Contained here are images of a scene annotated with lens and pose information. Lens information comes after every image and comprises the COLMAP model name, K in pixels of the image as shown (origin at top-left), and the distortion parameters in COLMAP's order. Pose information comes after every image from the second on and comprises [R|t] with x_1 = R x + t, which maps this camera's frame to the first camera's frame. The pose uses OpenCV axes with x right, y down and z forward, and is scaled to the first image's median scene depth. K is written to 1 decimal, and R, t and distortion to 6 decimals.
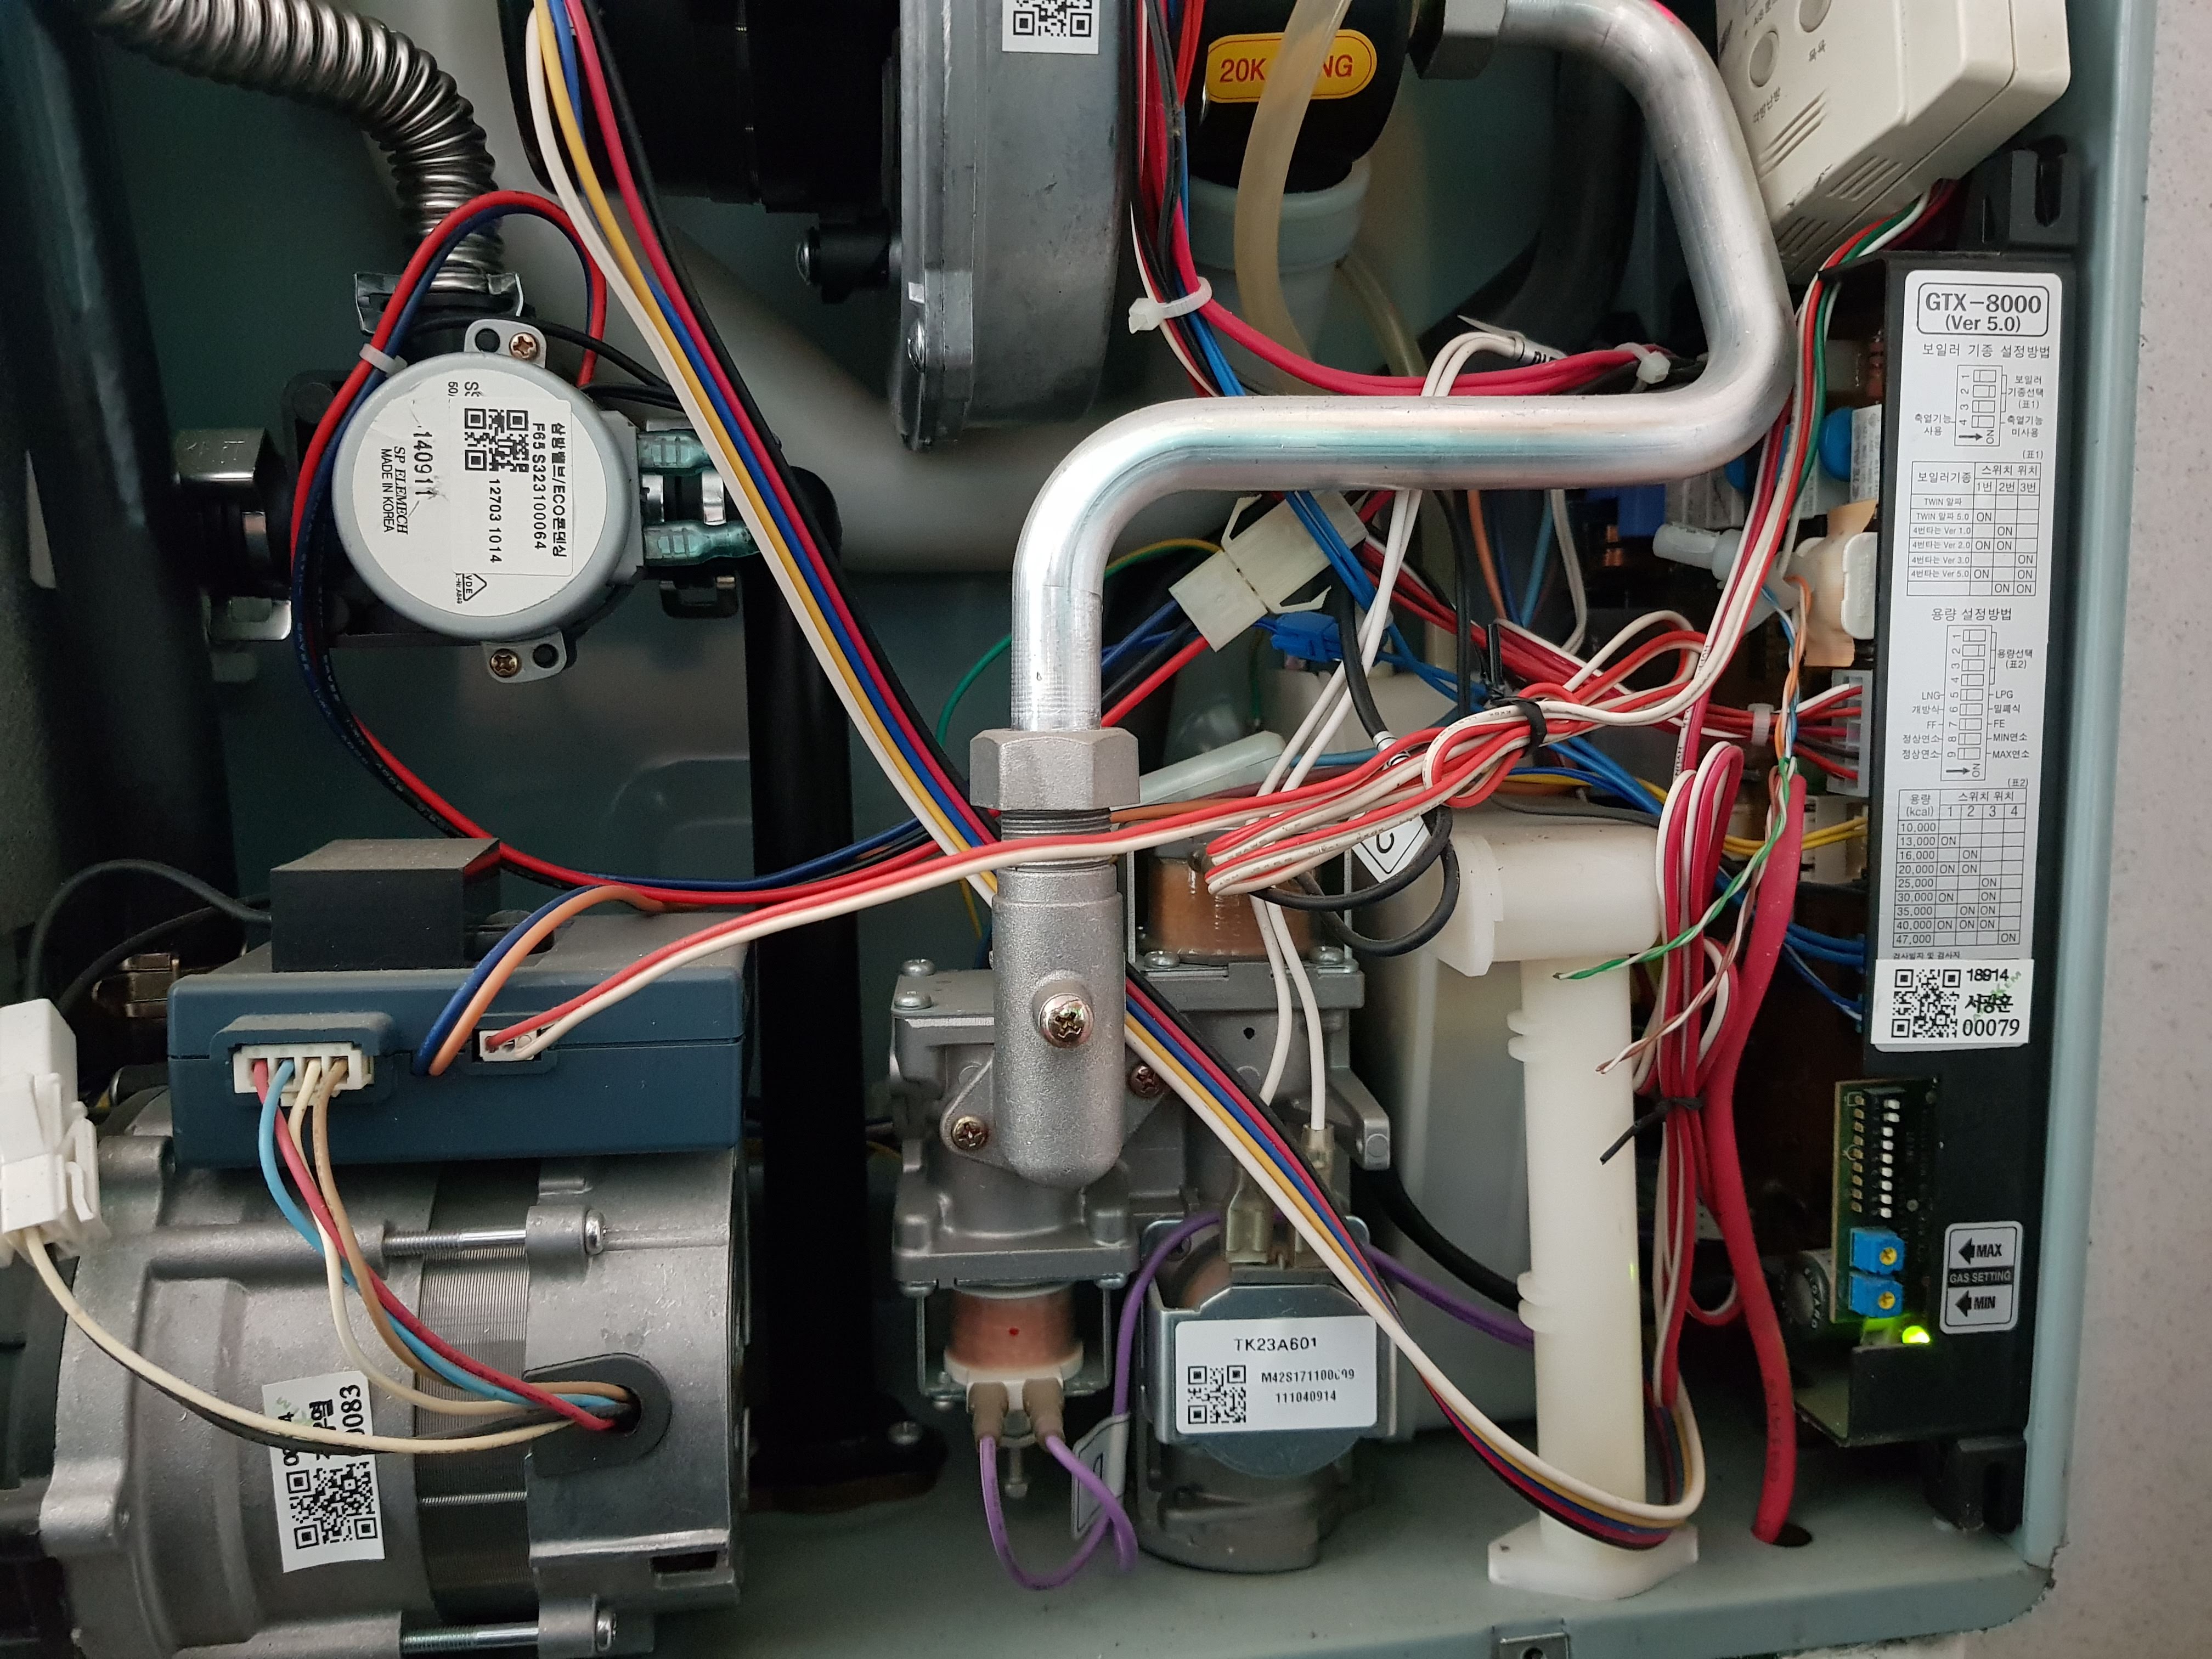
lens RADIAL K [[1794.5, 0, 1090.1], [0, 1794.5, 832.0], [0, 0, 1]] dist [0.086744, -0.189708]
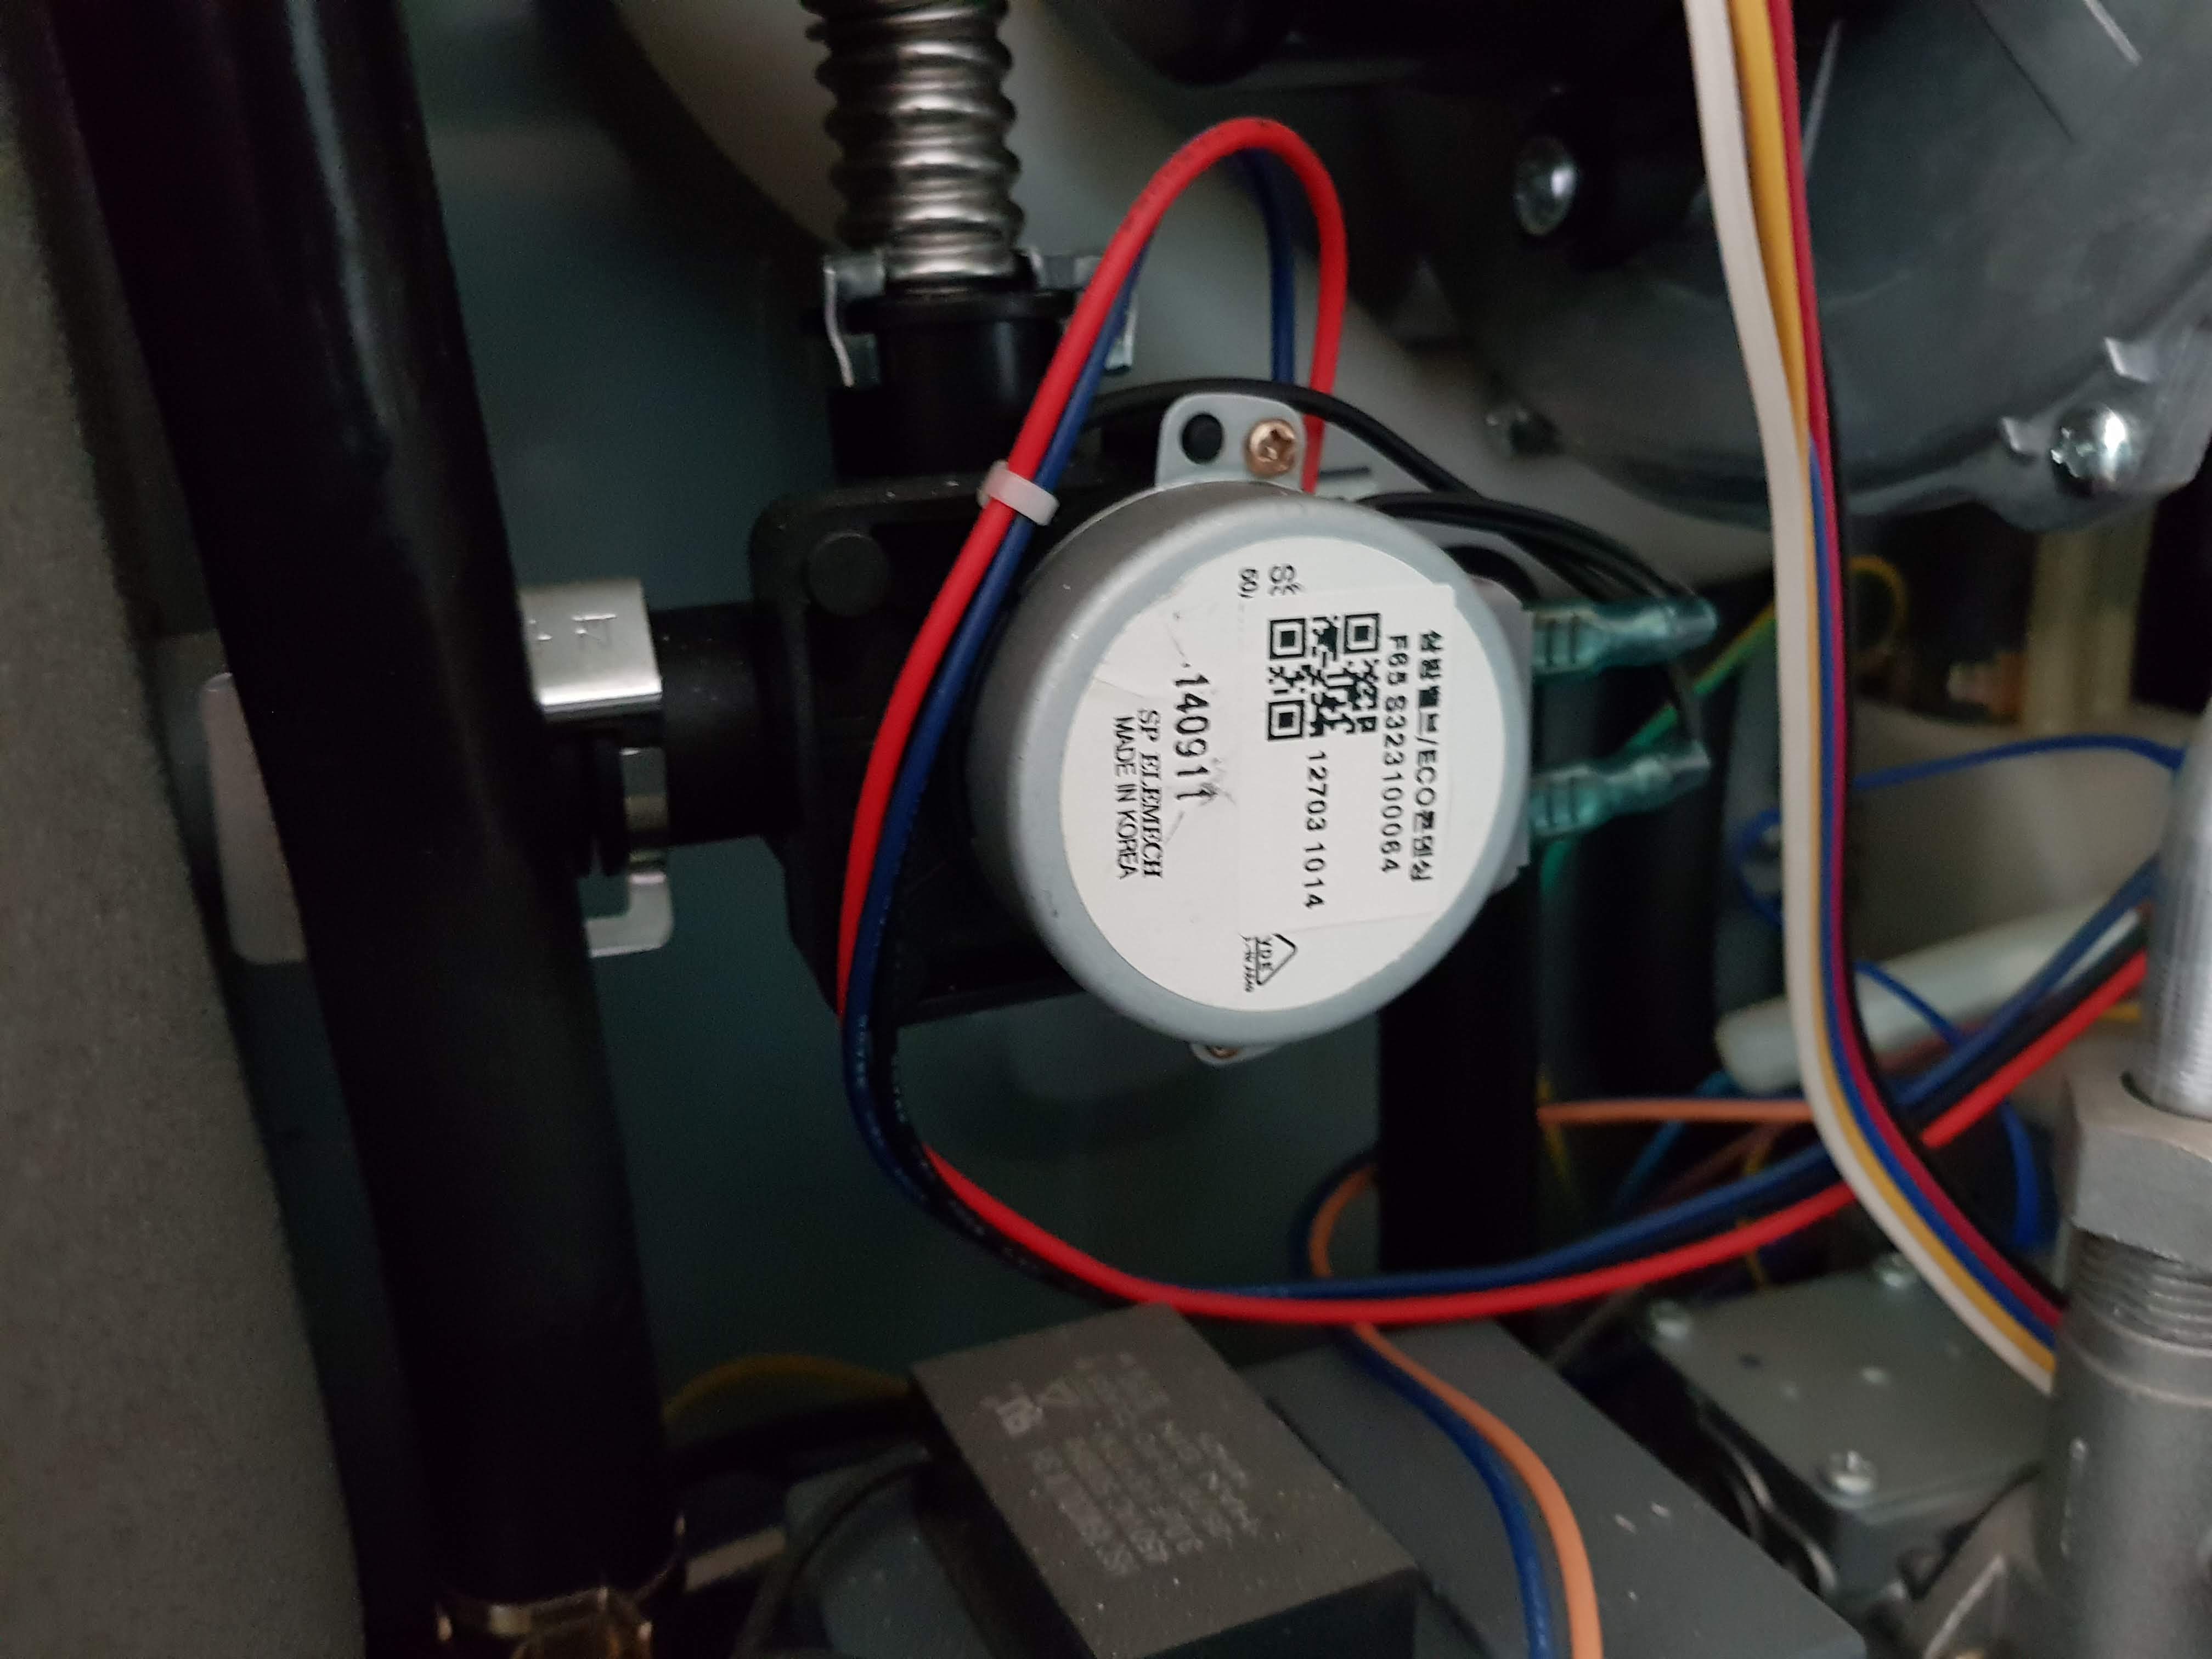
lens RADIAL K [[1794.5, 0, 1090.1], [0, 1794.5, 832.0], [0, 0, 1]] dist [0.086744, -0.189708]
pose [[0.973638, -0.088059, 0.210416, -0.497963], [0.048984, 0.981673, 0.184170, -0.268305], [-0.222777, -0.169008, 0.960108, 0.528760]]
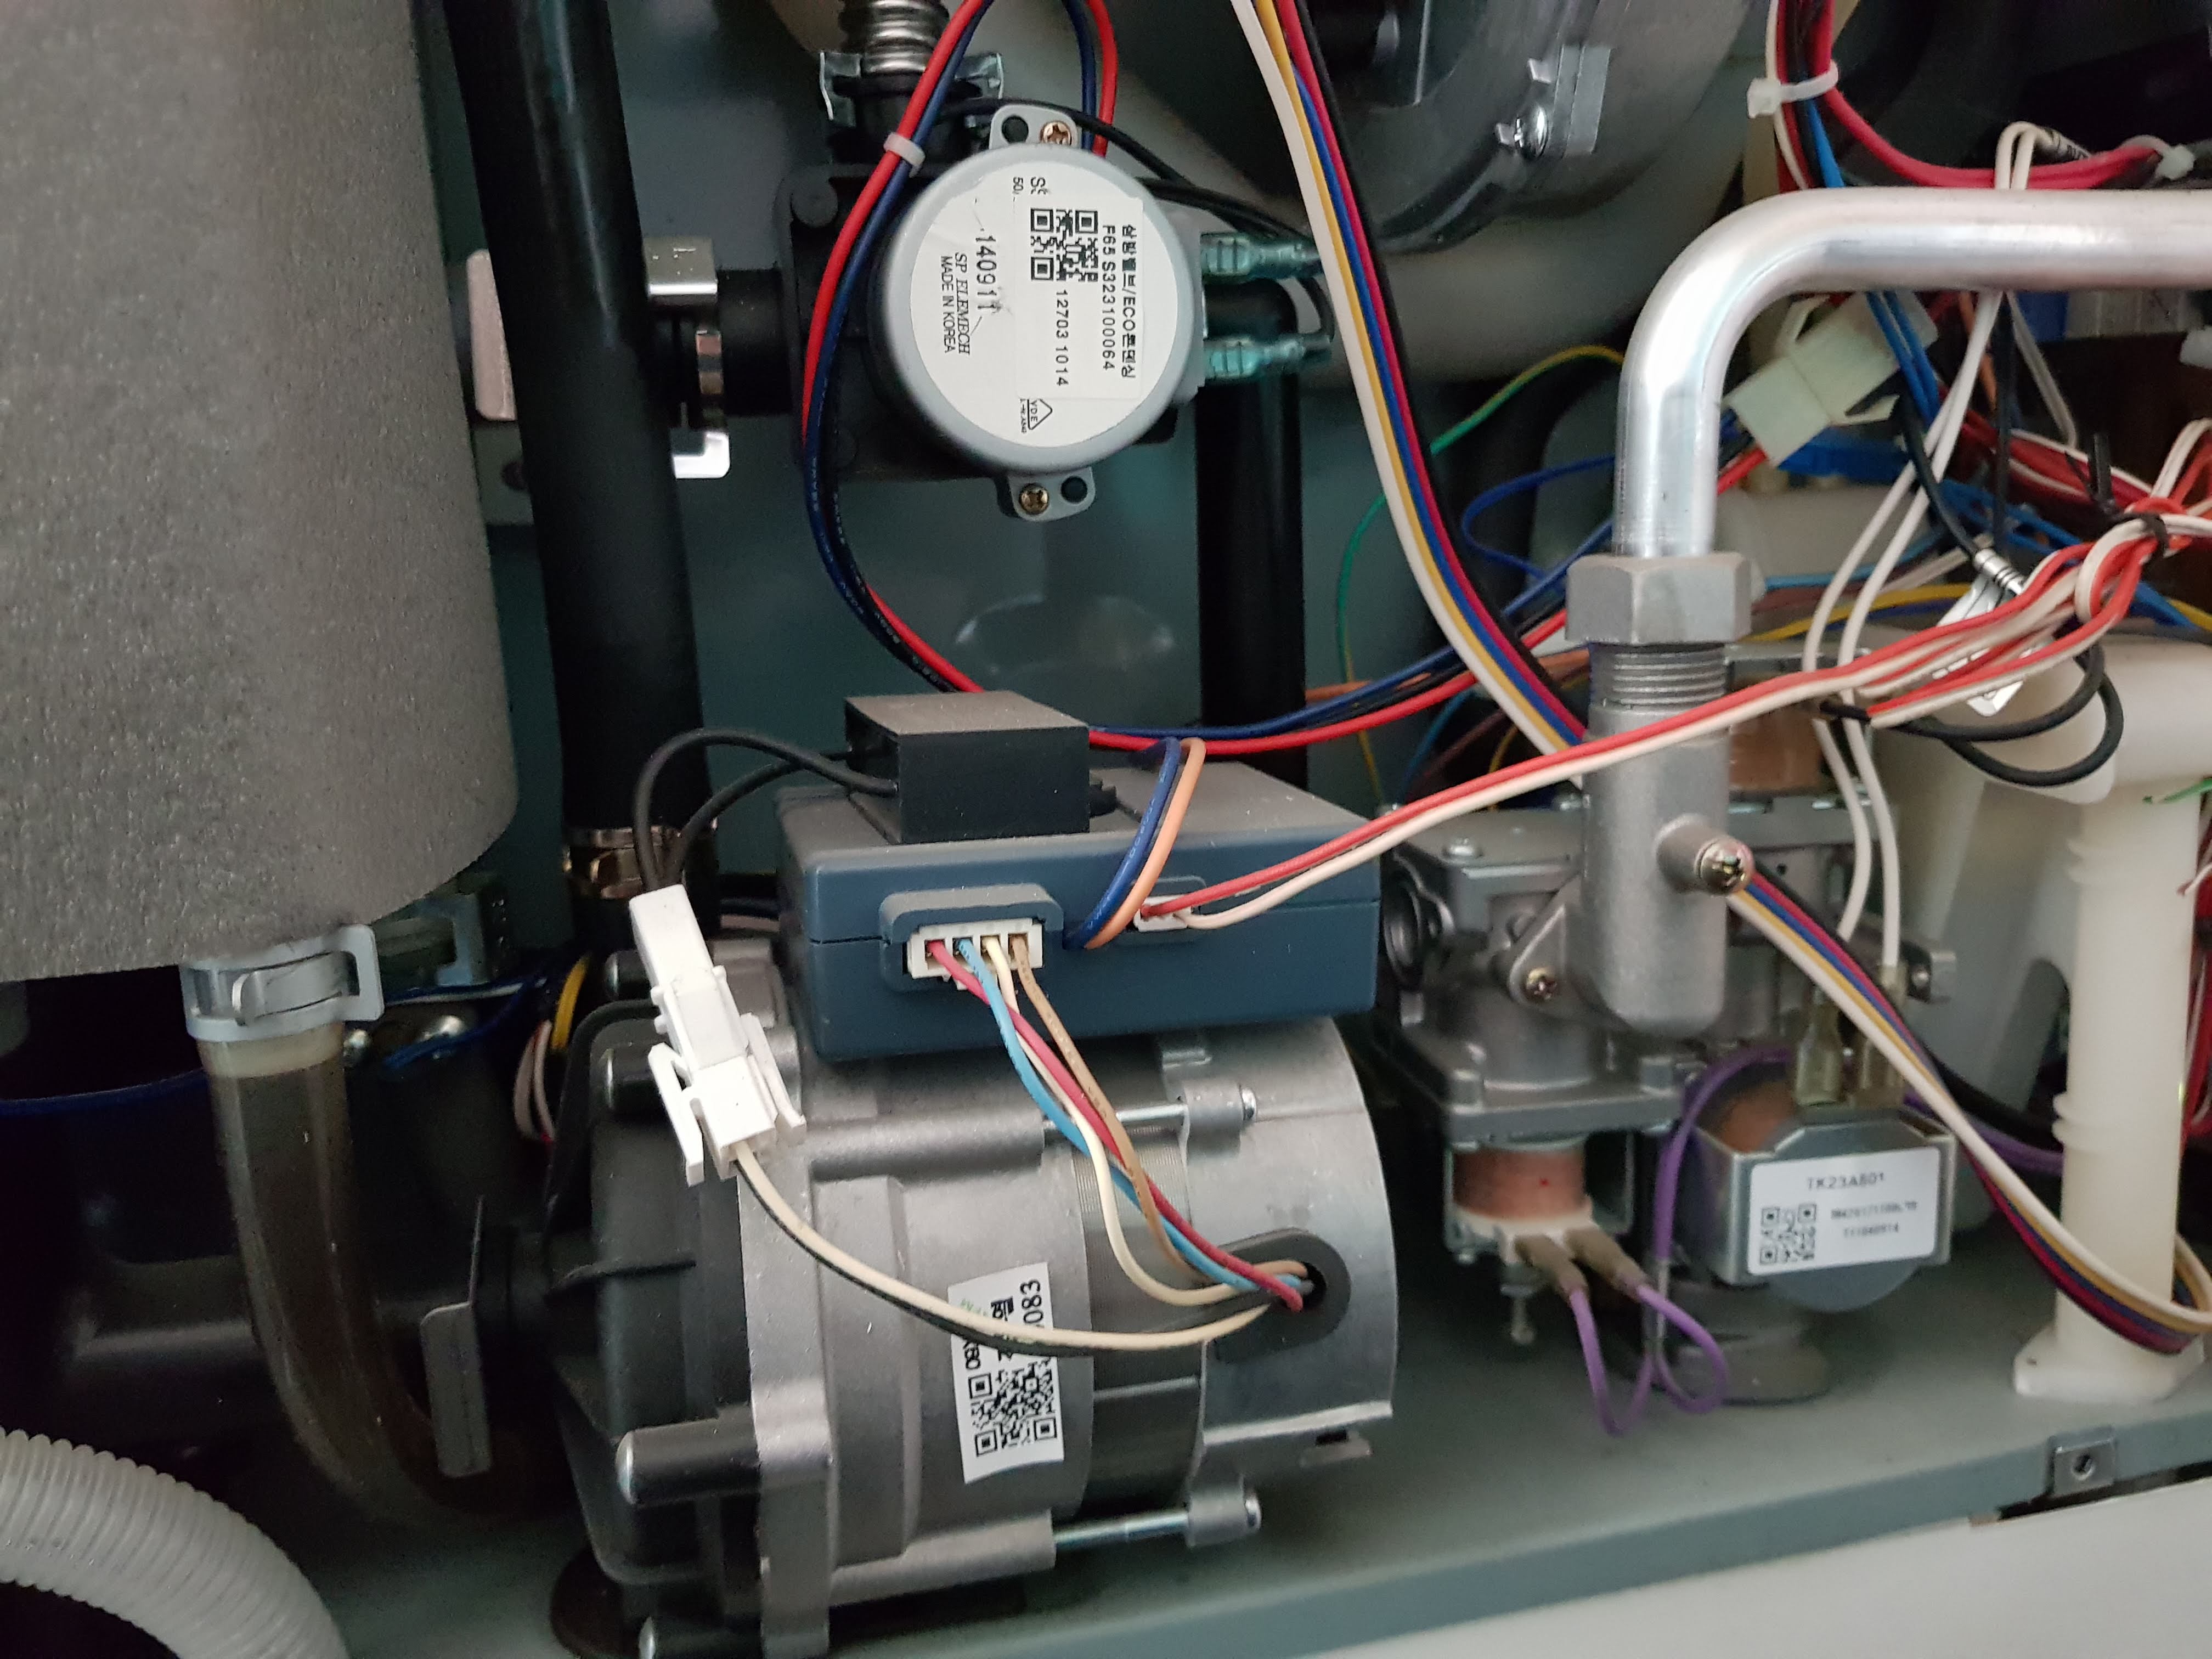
lens RADIAL K [[1801.4, 0, 1106.0], [0, 1801.4, 829.5], [0, 0, 1]] dist [0.131857, -0.265303]
pose [[0.993796, -0.038143, 0.104474, -0.411641], [0.028141, 0.995022, 0.095596, -0.013998], [-0.107600, -0.092063, 0.989923, 0.078145]]
